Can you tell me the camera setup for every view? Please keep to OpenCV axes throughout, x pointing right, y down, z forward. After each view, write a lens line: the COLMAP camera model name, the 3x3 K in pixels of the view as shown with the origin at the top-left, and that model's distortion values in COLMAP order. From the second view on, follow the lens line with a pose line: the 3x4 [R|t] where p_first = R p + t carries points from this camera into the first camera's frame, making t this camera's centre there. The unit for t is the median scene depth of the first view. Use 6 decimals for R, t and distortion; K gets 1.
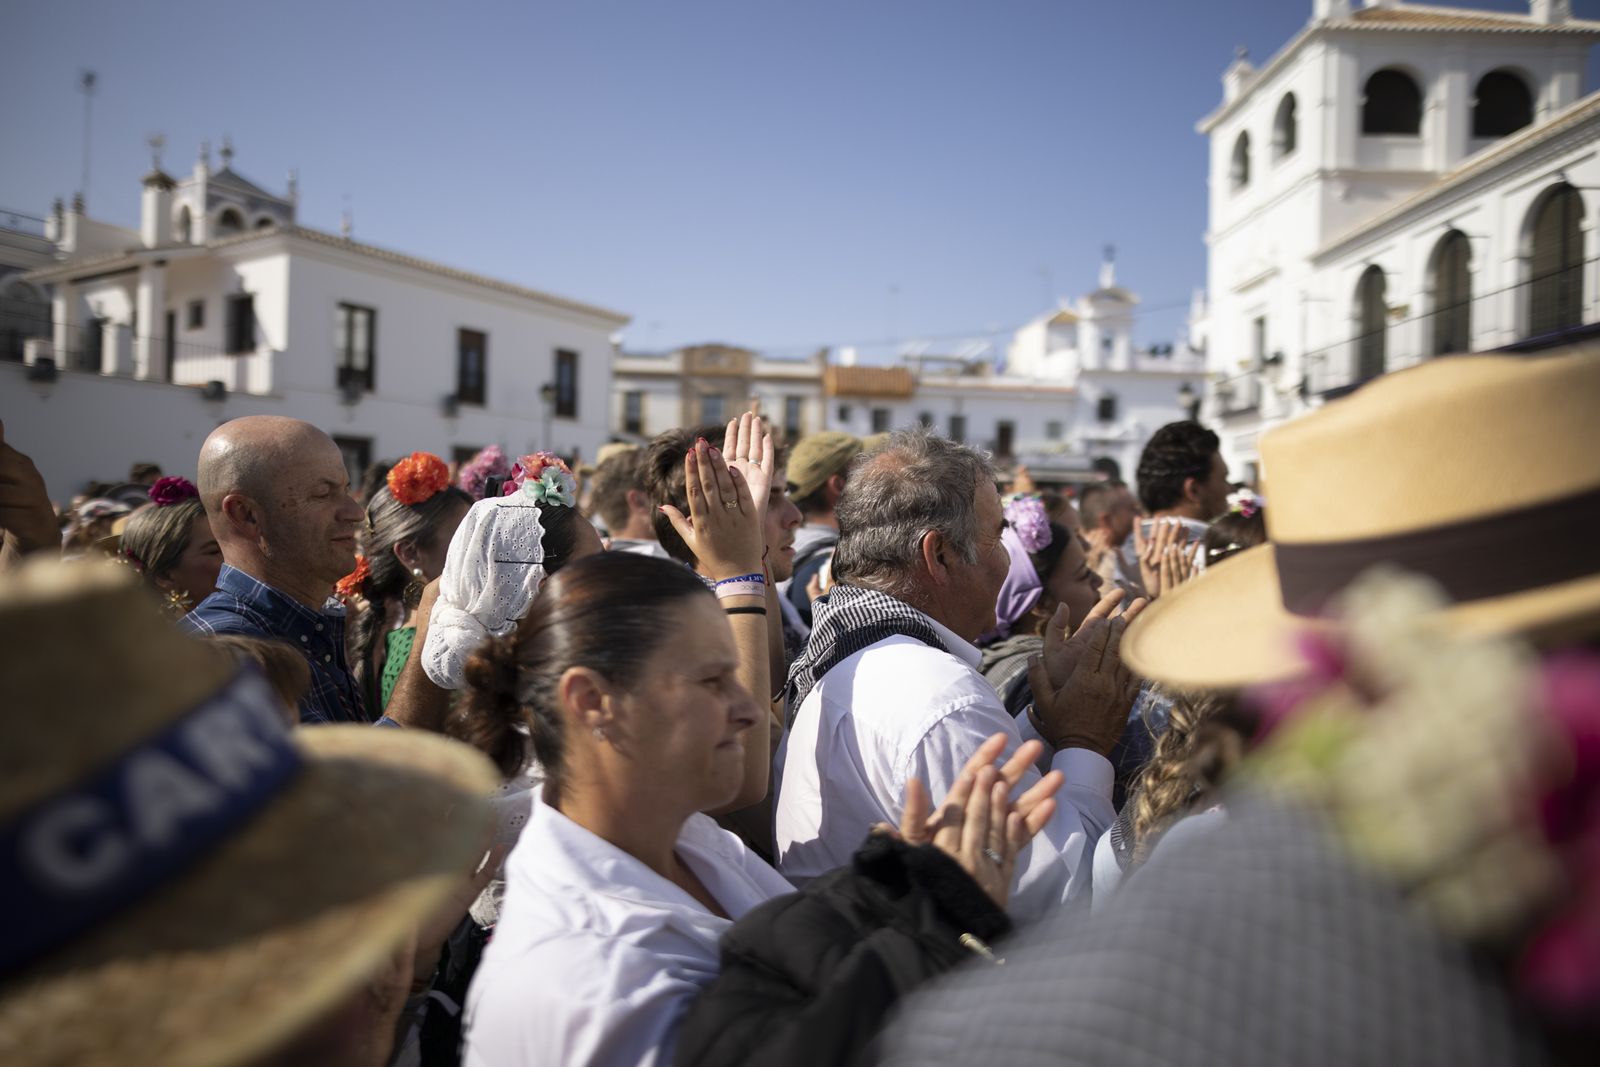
lens RADIAL K [[1119.3, 0, 799.4], [0, 1119.3, 542.1], [0, 0, 1]] dist [-0.031325, 0.018462]
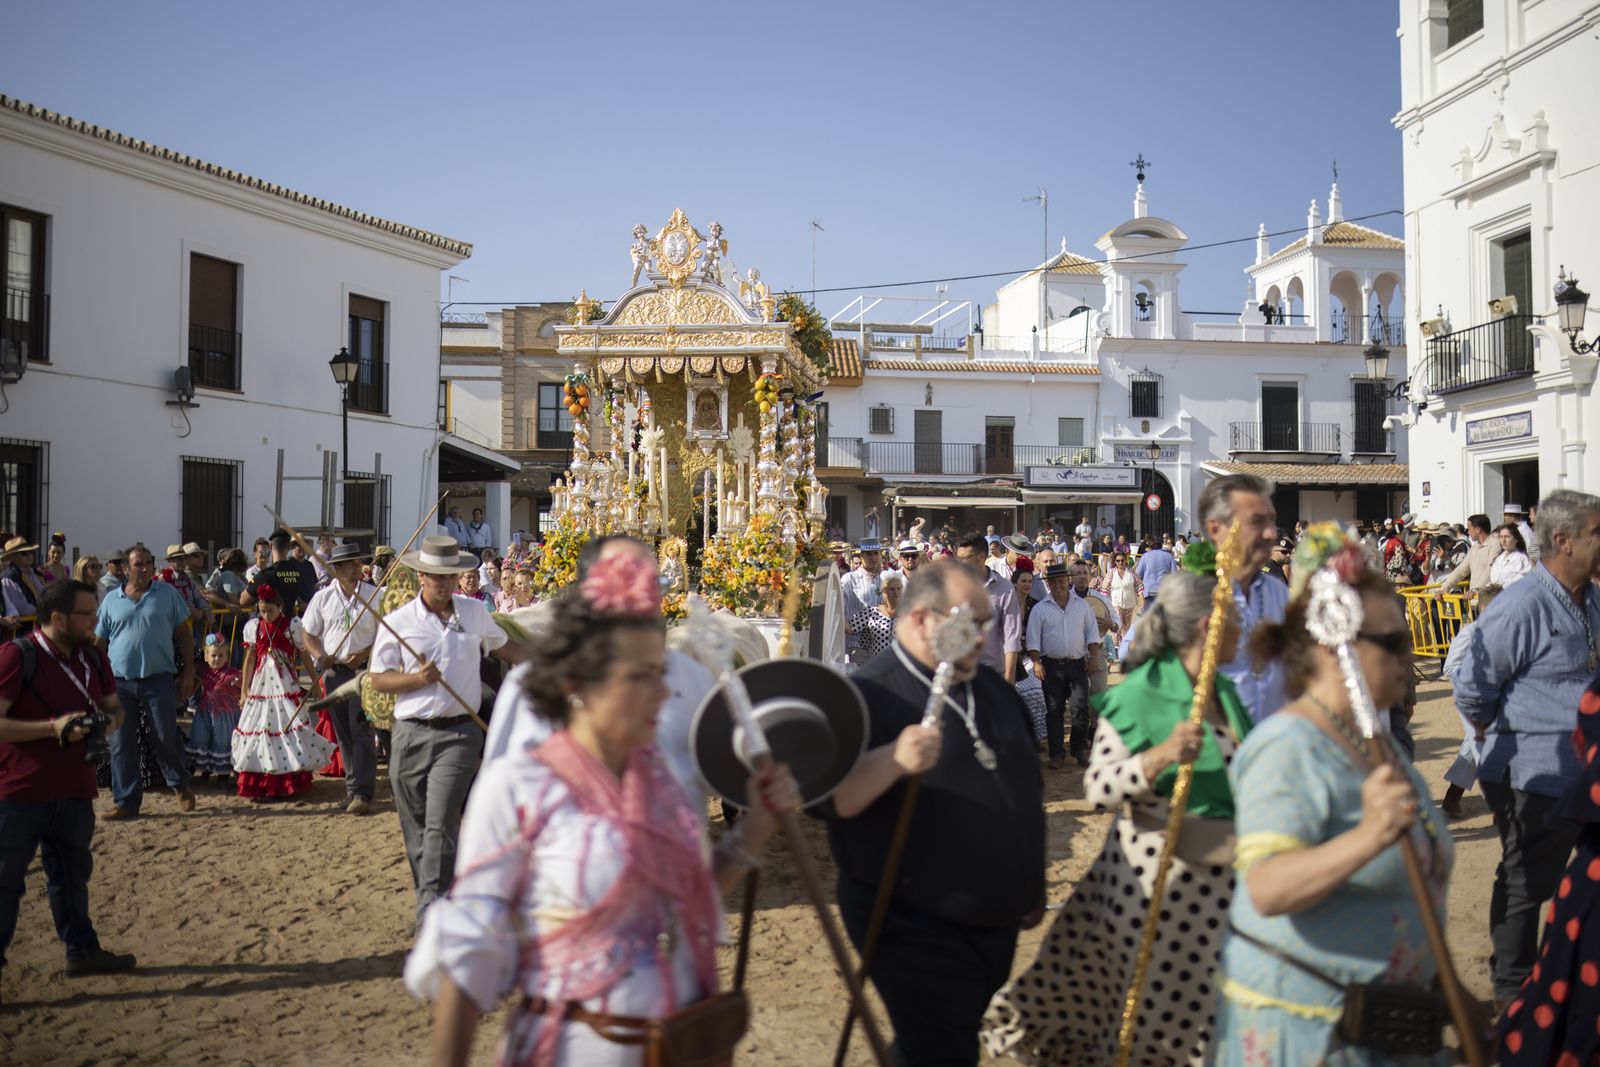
lens RADIAL K [[1583.0, 0, 798.9], [0, 1583.0, 537.7], [0, 0, 1]] dist [-0.052341, 0.000000]
pose [[0.991106, -0.023285, 0.131018, -0.088651], [0.029016, 0.998696, -0.042006, -0.002902], [-0.129870, 0.045434, 0.990490, 0.141948]]
